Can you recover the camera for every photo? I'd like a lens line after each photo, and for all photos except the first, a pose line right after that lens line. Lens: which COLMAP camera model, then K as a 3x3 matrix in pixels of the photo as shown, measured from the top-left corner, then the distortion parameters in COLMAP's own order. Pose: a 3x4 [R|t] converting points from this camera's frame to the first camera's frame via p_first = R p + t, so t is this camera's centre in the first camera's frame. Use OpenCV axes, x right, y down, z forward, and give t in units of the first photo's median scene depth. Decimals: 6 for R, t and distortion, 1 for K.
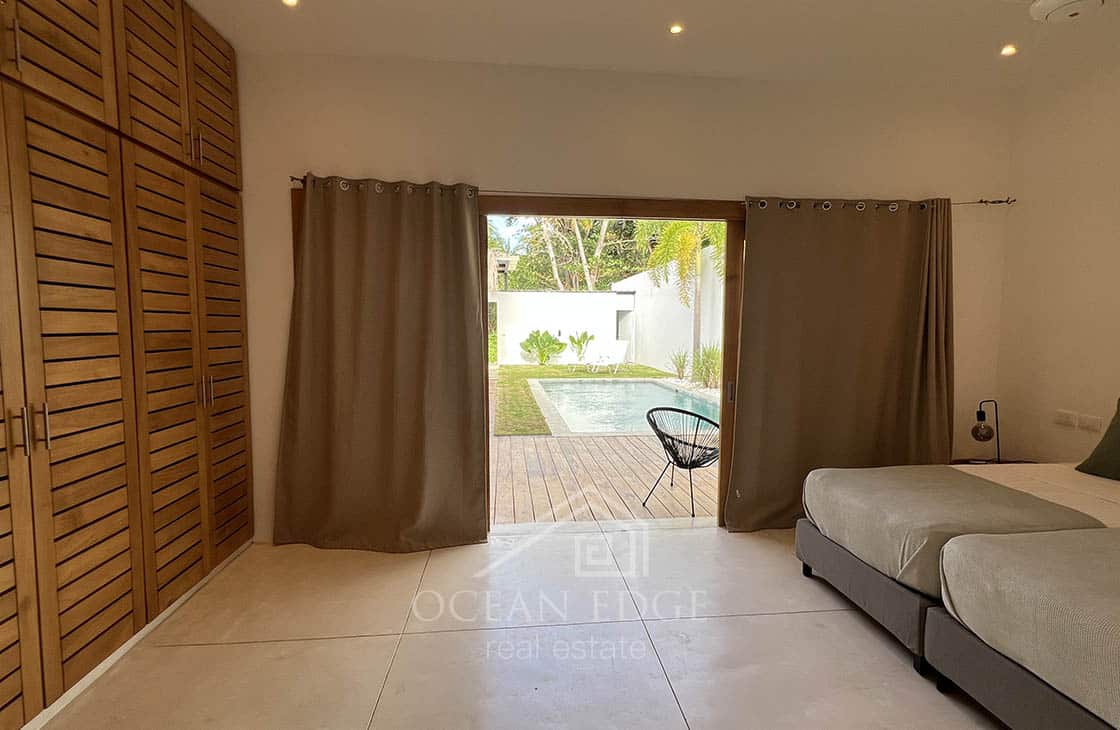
lens RADIAL K [[532.6, 0, 563.4], [0, 532.6, 371.3], [0, 0, 1]] dist [-0.001347, -0.000557]
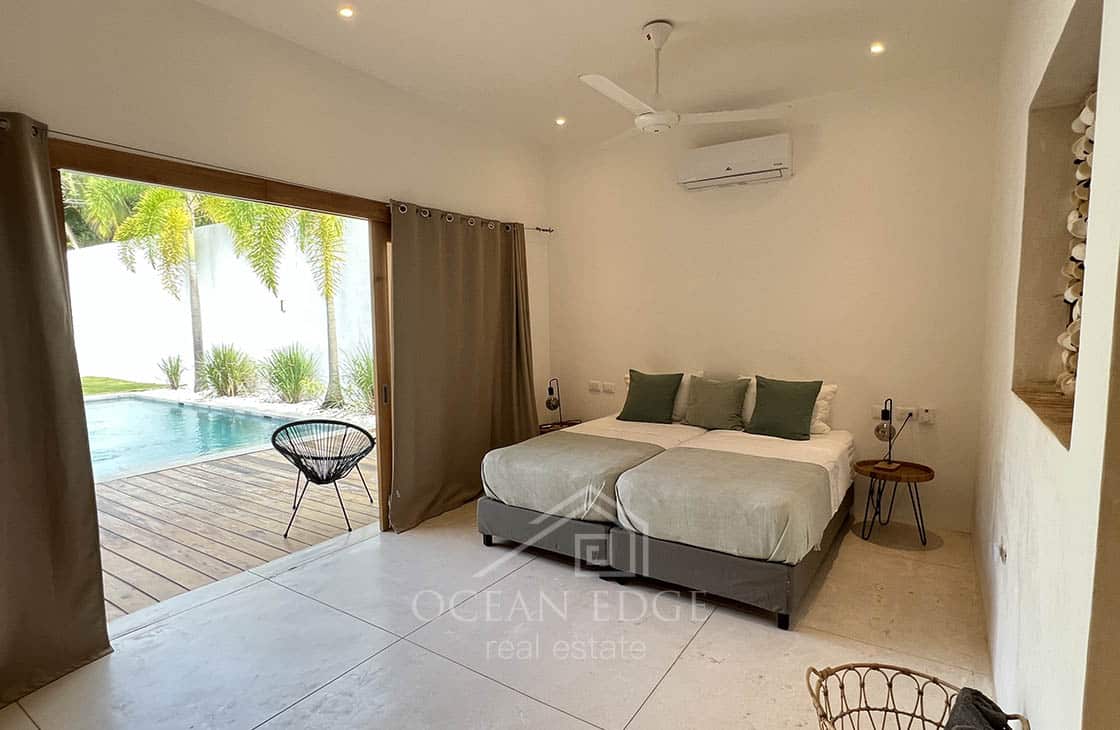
lens RADIAL K [[563.9, 0, 560.7], [0, 563.9, 370.4], [0, 0, 1]] dist [0.001965, -0.000032]
pose [[0.644136, -0.078851, 0.760836, -0.274370], [0.075142, 0.996384, 0.039646, -0.022646], [-0.761211, 0.031634, 0.647732, 0.070514]]
